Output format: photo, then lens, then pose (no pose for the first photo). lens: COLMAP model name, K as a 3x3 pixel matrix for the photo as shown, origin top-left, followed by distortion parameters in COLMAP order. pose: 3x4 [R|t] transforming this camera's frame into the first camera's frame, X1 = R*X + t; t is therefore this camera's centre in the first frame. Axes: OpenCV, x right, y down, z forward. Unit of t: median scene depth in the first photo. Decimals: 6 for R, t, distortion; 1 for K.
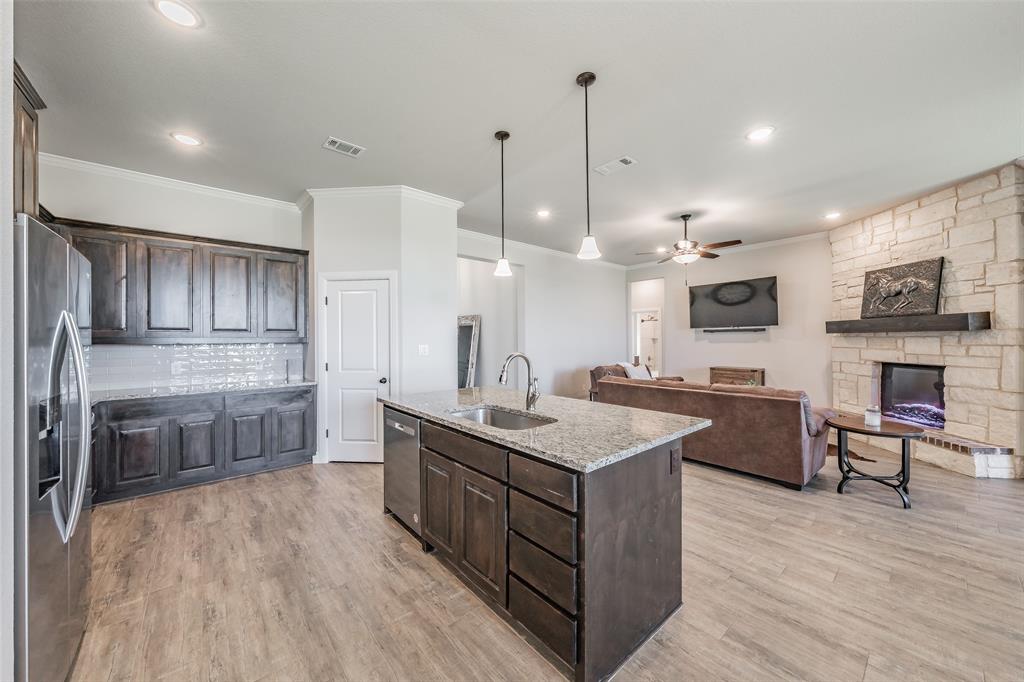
lens RADIAL K [[362.9, 0, 509.3], [0, 362.9, 339.0], [0, 0, 1]] dist [-0.001380, 0.000041]
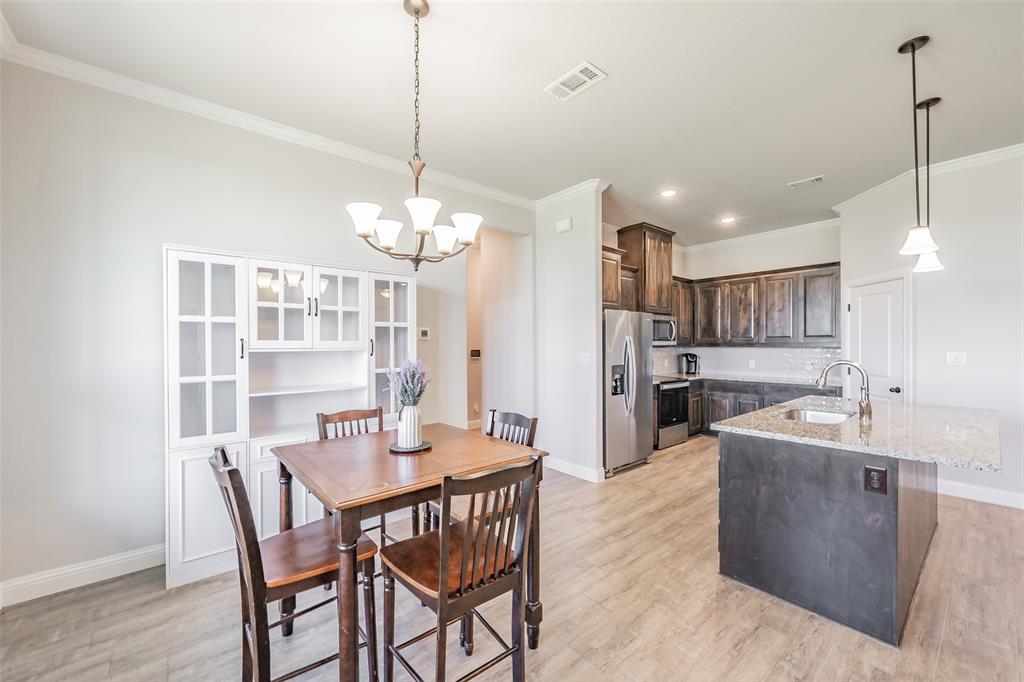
lens RADIAL K [[408.7, 0, 510.3], [0, 408.7, 345.5], [0, 0, 1]] dist [-0.001748, -0.000299]
pose [[0.001067, 0.008999, -0.999959, 0.659545], [0.006025, 0.999941, 0.009005, -0.012179], [0.999981, -0.006034, 0.001013, 0.023795]]
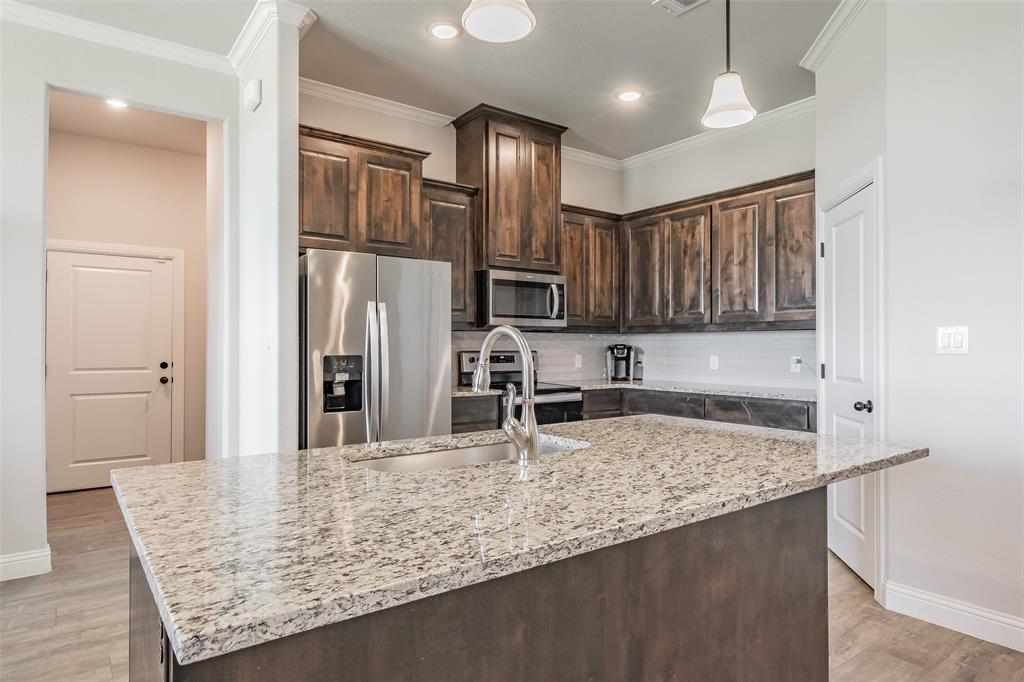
lens RADIAL K [[612.9, 0, 528.1], [0, 612.9, 339.6], [0, 0, 1]] dist [0.005856, 0.000378]
pose [[-0.048628, -0.004308, -0.998808, 0.432429], [0.003275, 0.999985, -0.004473, 0.031886], [0.998812, -0.003489, -0.048613, 0.592037]]
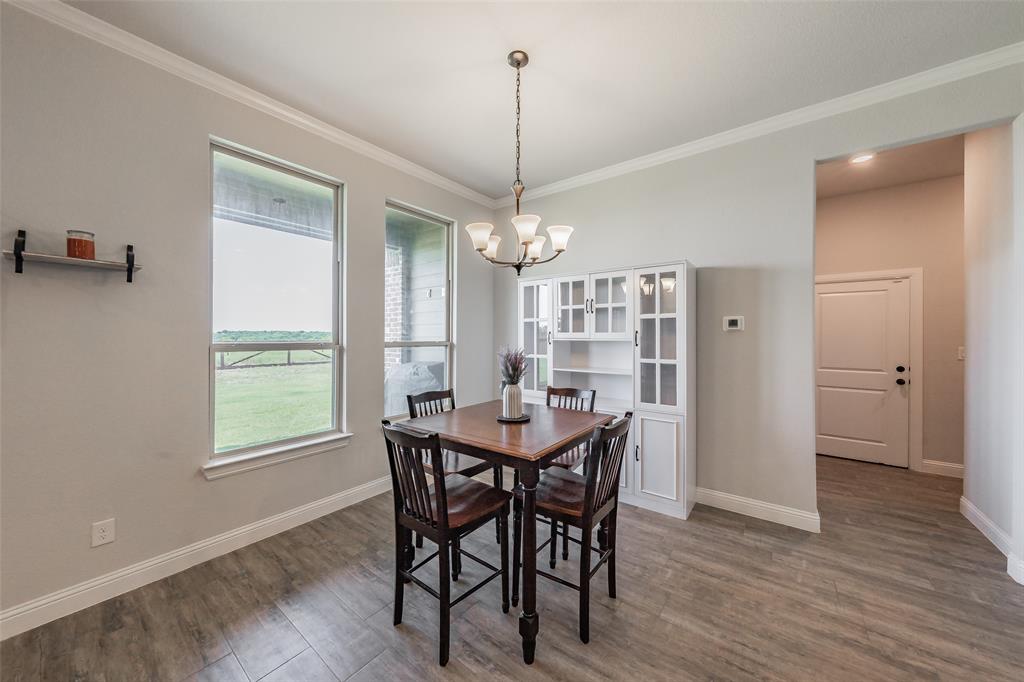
lens RADIAL K [[357.4, 0, 510.9], [0, 357.4, 335.9], [0, 0, 1]] dist [-0.000769, -0.000113]
pose [[-0.976320, 0.003758, -0.216299, 0.303699], [0.004004, 0.999992, -0.000699, -0.009183], [0.216294, -0.001548, -0.976327, 0.408985]]
